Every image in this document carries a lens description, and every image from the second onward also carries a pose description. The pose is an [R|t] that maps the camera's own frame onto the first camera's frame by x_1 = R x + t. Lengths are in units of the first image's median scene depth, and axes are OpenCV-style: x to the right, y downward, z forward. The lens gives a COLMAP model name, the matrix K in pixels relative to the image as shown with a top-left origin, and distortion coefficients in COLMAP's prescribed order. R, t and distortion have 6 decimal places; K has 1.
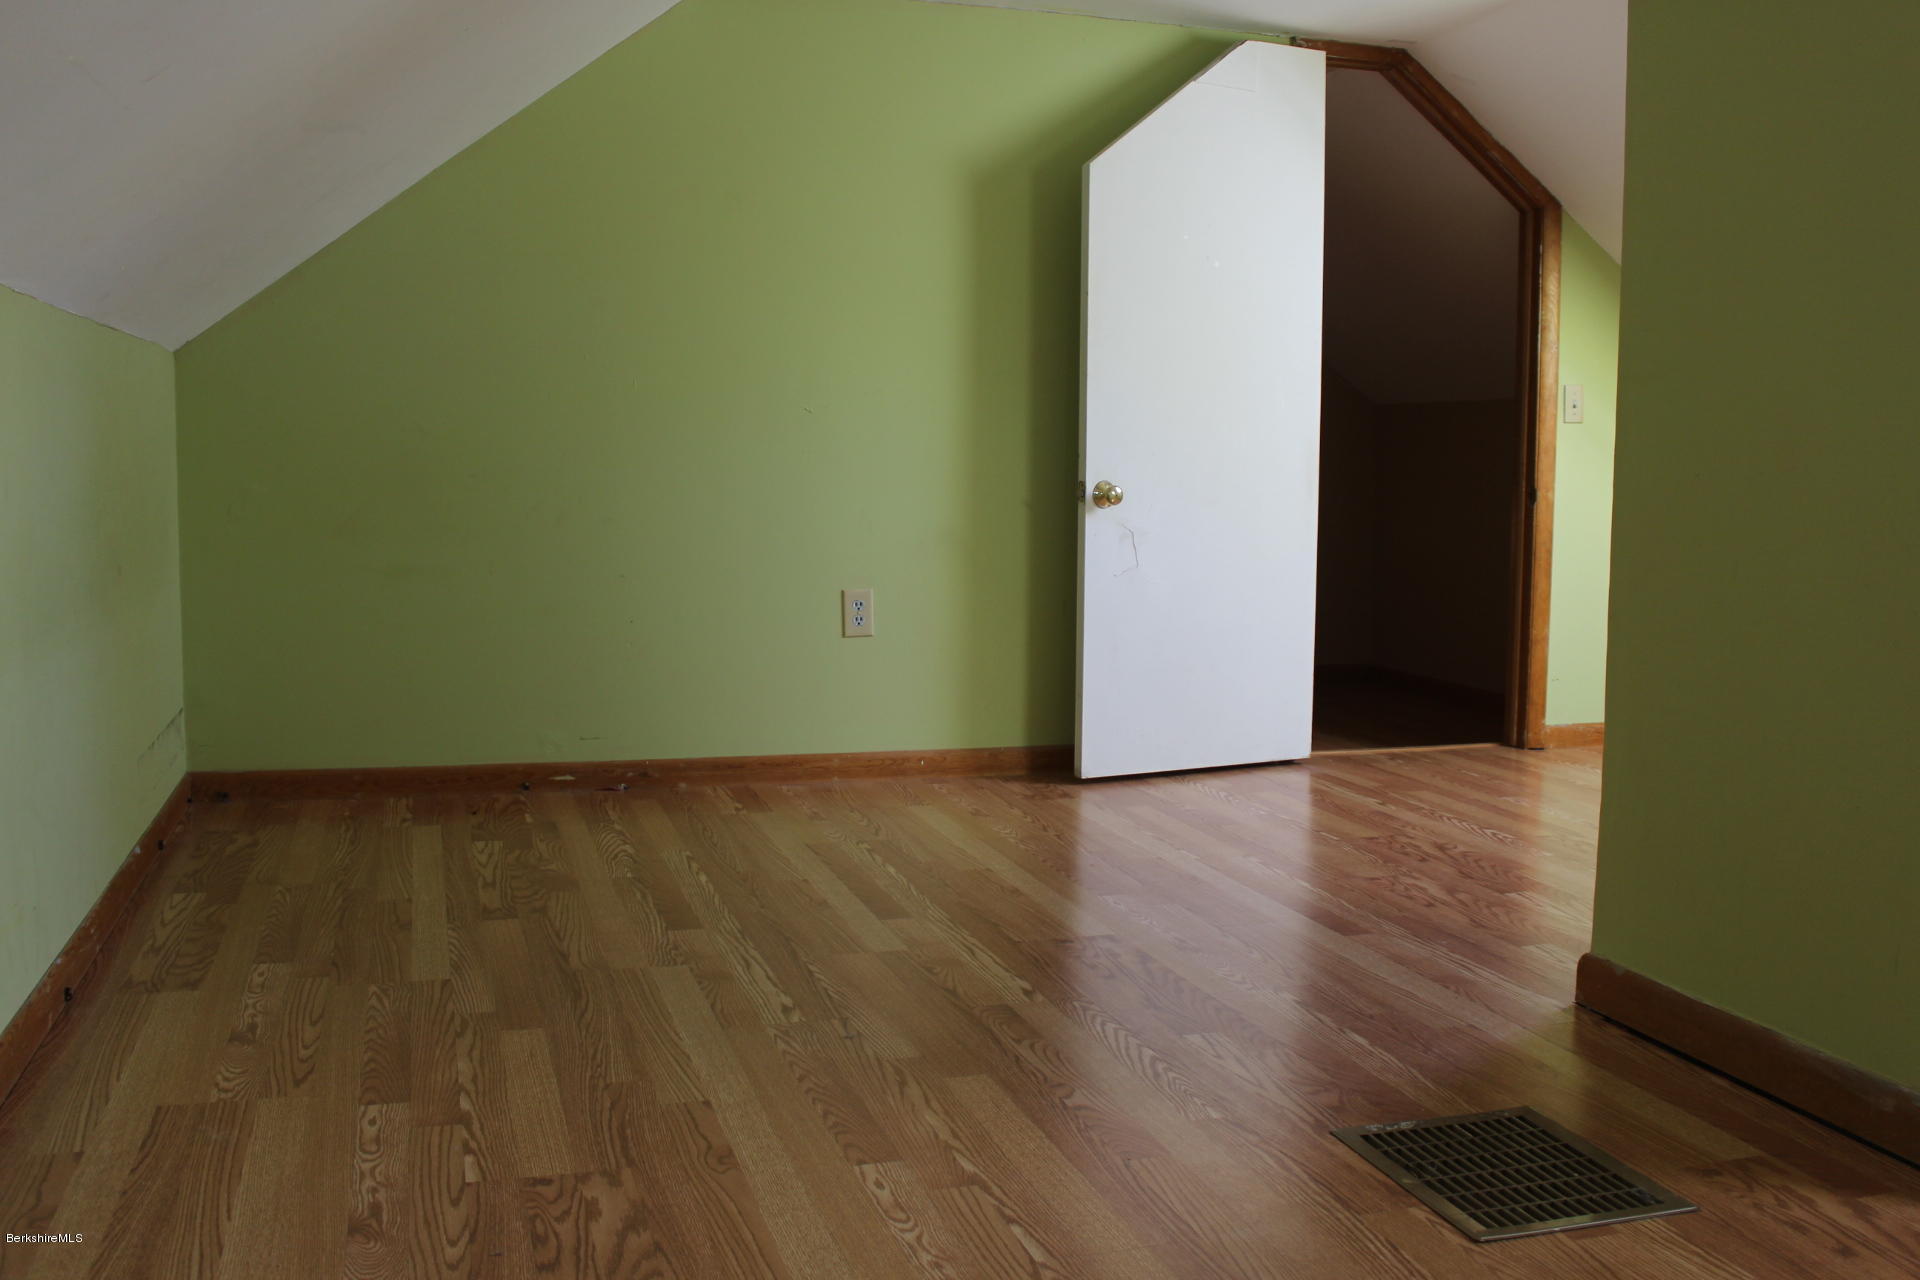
lens RADIAL K [[1809.6, 0, 960.0], [0, 1809.6, 640.0], [0, 0, 1]] dist [-0.136643, 0.144854]
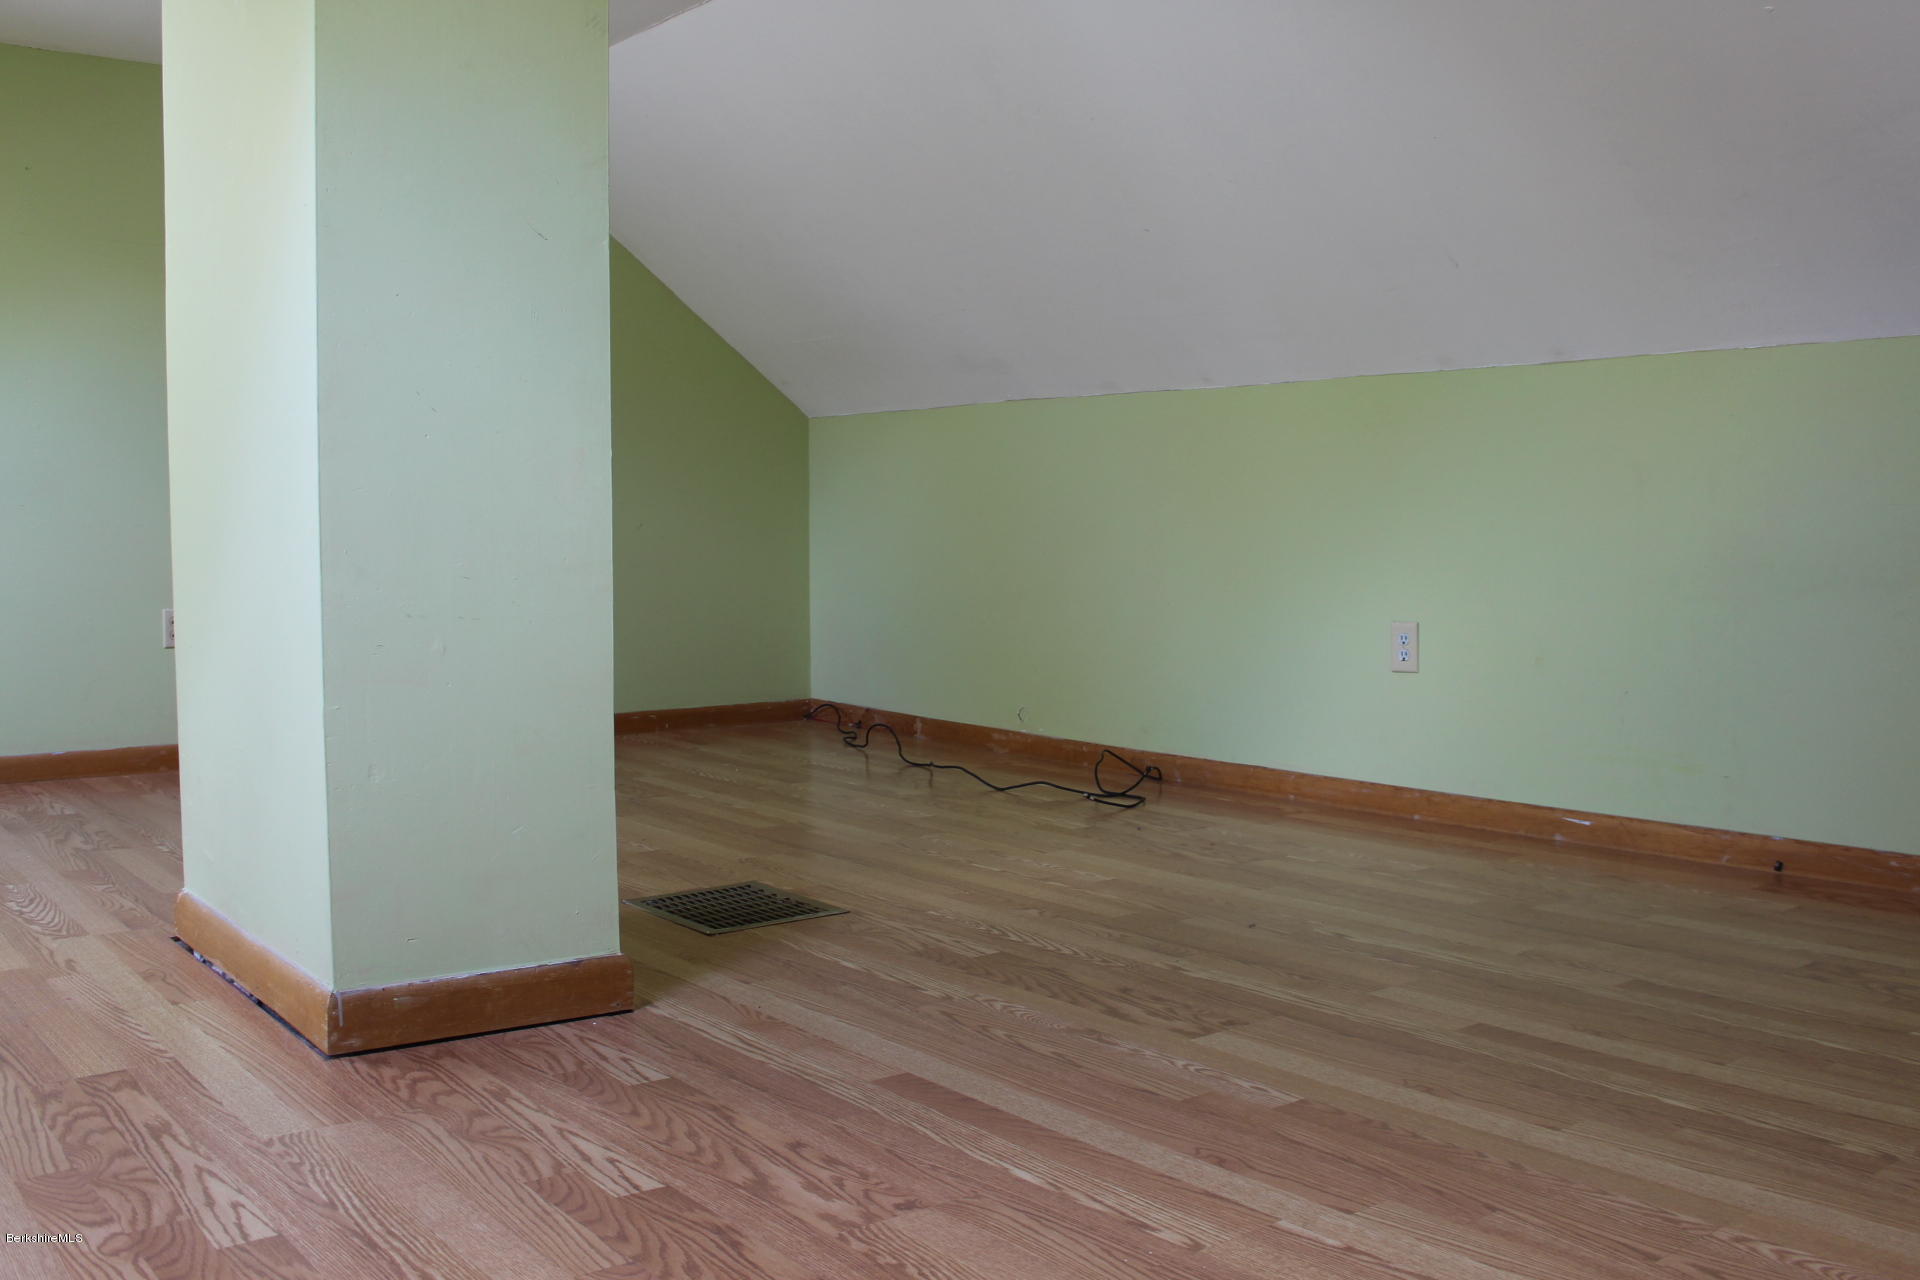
lens RADIAL K [[1809.6, 0, 960.0], [0, 1809.6, 640.0], [0, 0, 1]] dist [-0.136643, 0.144854]
pose [[-0.934833, 0.014868, -0.354776, 0.470083], [-0.044692, 0.986251, 0.159093, -0.130319], [0.352264, 0.164581, -0.921316, 1.721797]]
